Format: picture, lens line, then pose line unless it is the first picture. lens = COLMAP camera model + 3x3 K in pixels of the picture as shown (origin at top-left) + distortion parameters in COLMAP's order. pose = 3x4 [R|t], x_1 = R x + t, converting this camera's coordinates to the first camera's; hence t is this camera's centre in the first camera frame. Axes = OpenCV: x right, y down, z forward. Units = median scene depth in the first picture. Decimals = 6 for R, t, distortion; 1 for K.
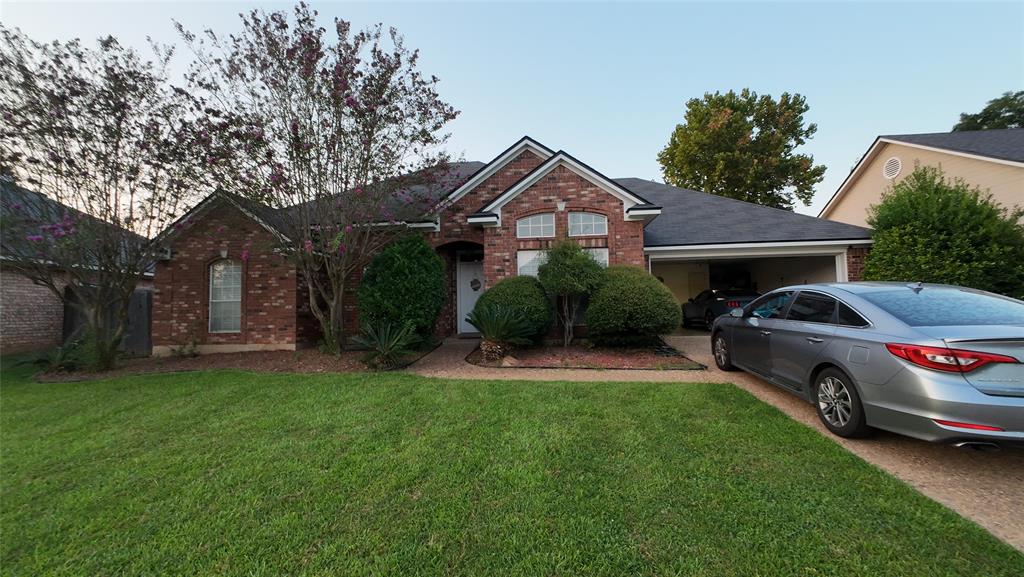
lens RADIAL K [[396.0, 0, 511.5], [0, 396.0, 288.8], [0, 0, 1]] dist [-0.003515, 0.000938]
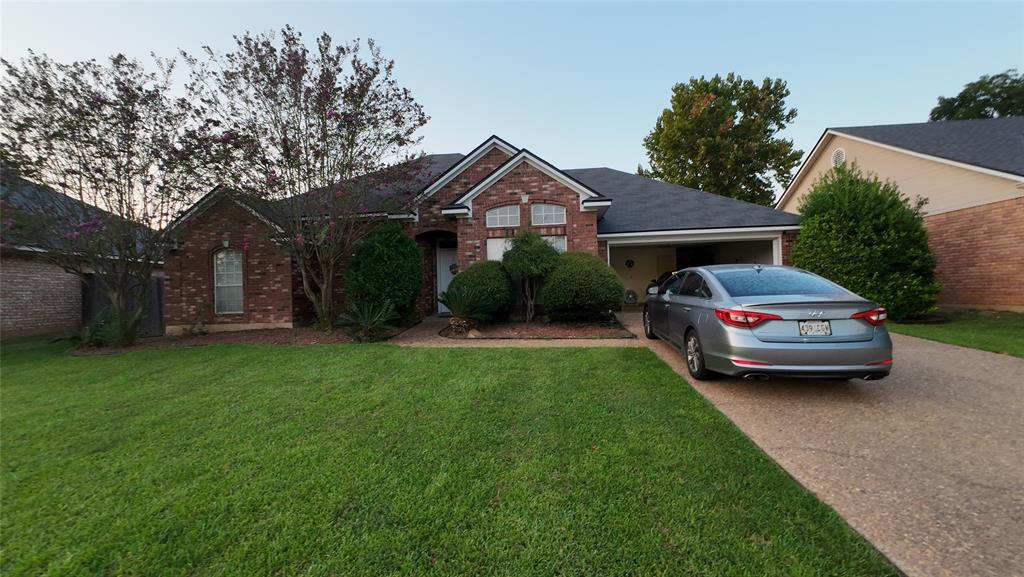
lens RADIAL K [[396.0, 0, 512.7], [0, 396.0, 288.7], [0, 0, 1]] dist [-0.003515, 0.000938]
pose [[0.999919, -0.009856, 0.008057, 0.094299], [0.009511, 0.999086, 0.041677, 0.000328], [-0.008461, -0.041597, 0.999099, -0.162768]]
